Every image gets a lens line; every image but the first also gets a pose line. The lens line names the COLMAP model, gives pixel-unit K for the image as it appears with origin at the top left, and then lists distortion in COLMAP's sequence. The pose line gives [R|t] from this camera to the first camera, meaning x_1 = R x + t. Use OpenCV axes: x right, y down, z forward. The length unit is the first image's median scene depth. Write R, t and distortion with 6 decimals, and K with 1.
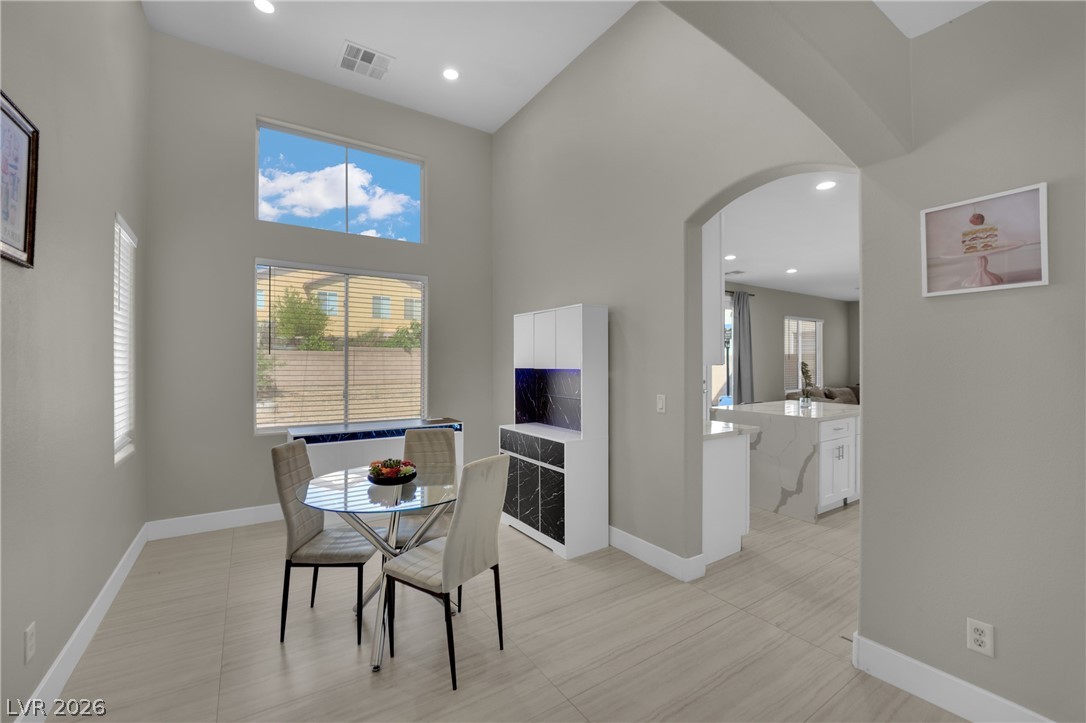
lens RADIAL K [[448.2, 0, 537.9], [0, 448.2, 359.3], [0, 0, 1]] dist [-0.022803, 0.000970]
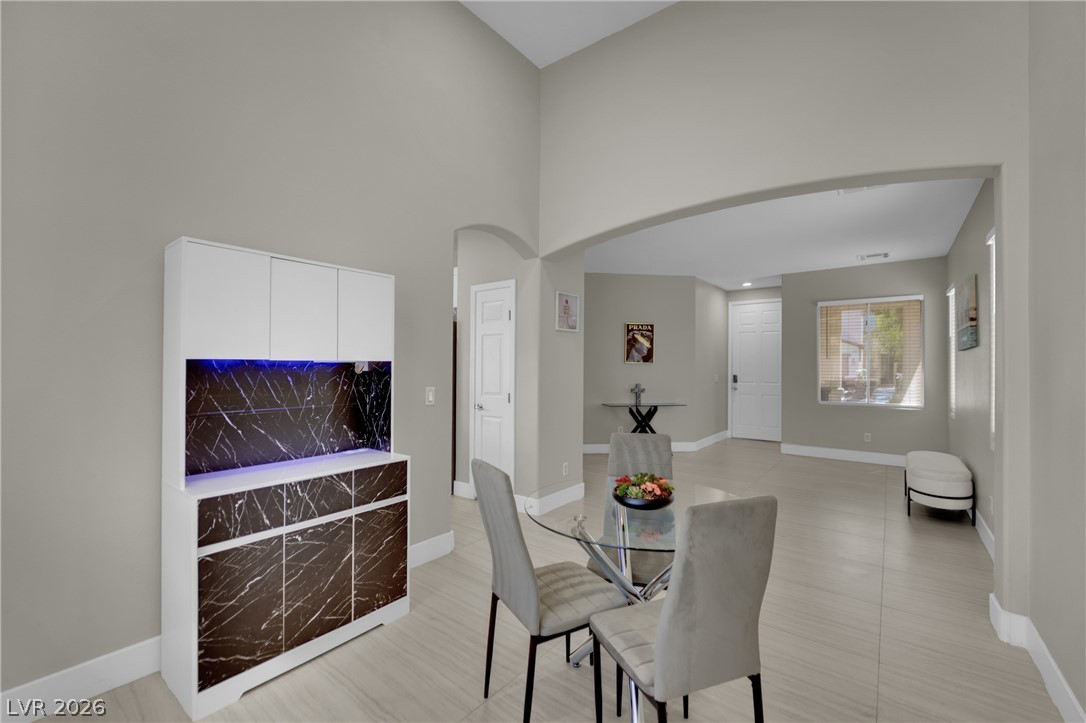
lens RADIAL K [[448.2, 0, 537.5], [0, 448.2, 364.7], [0, 0, 1]] dist [-0.022803, 0.000970]
pose [[-0.313129, 0.007453, 0.949681, -0.696163], [-0.006862, 0.999925, -0.010110, 0.033688], [-0.949686, -0.009683, -0.313054, 0.994408]]
